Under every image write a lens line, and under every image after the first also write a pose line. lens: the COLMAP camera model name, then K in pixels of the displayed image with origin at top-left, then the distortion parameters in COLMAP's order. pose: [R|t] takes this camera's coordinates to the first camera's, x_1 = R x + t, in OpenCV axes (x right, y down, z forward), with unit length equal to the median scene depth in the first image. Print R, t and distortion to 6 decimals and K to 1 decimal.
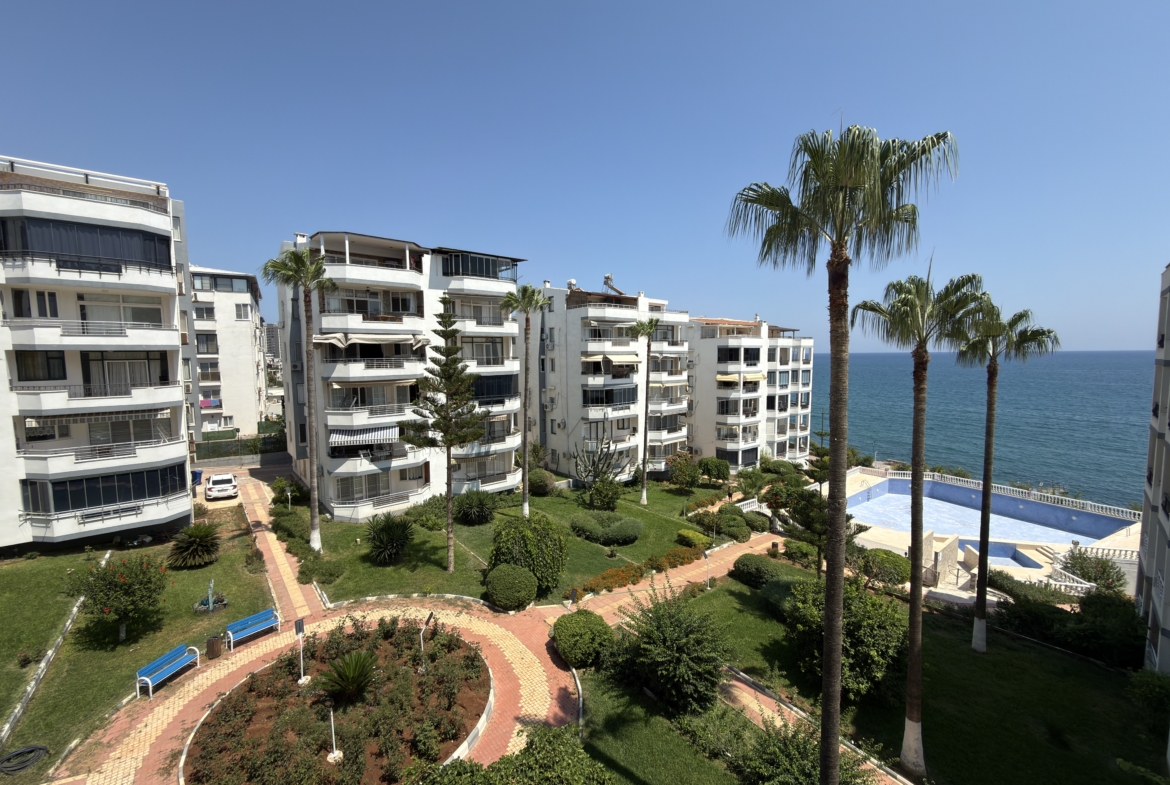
lens RADIAL K [[456.6, 0, 578.9], [0, 456.6, 390.9], [0, 0, 1]] dist [-0.000083, -0.000149]
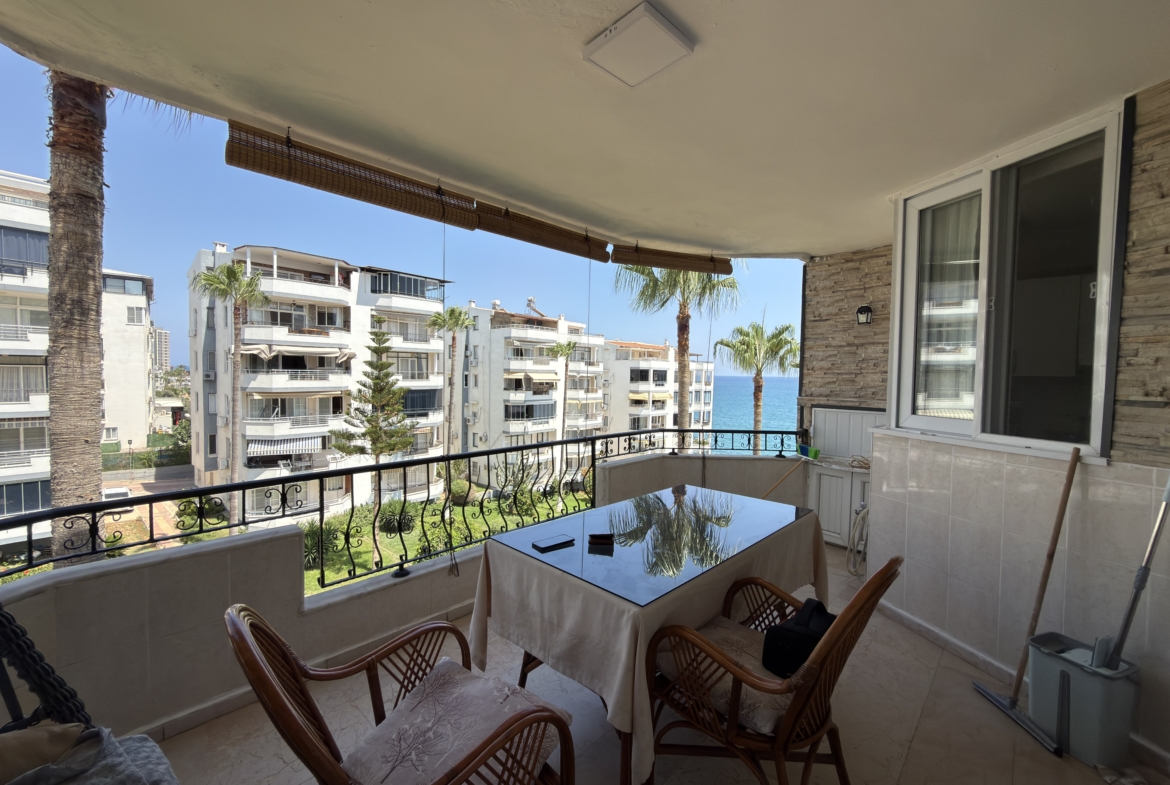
lens RADIAL K [[464.6, 0, 585.8], [0, 464.6, 391.8], [0, 0, 1]] dist [-0.000515, -0.000269]
pose [[0.983297, 0.020708, 0.180826, -0.002228], [-0.014126, 0.999193, -0.037612, 0.006444], [-0.181459, 0.034429, 0.982796, -0.123334]]
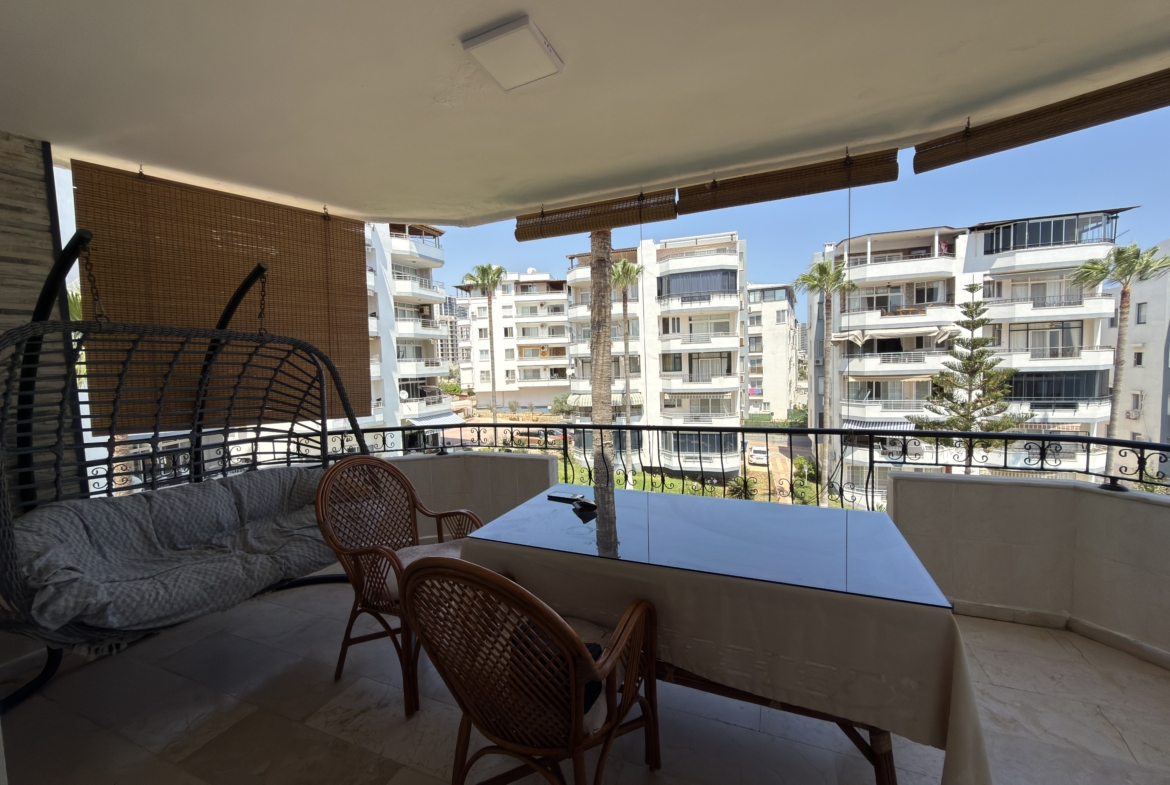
lens RADIAL K [[467.0, 0, 588.9], [0, 467.0, 394.2], [0, 0, 1]] dist [-0.002360, -0.000090]
pose [[0.519912, 0.050646, -0.852717, 0.077532], [-0.036654, 0.998644, 0.036965, 0.005229], [0.853433, 0.012037, 0.521063, -0.092659]]
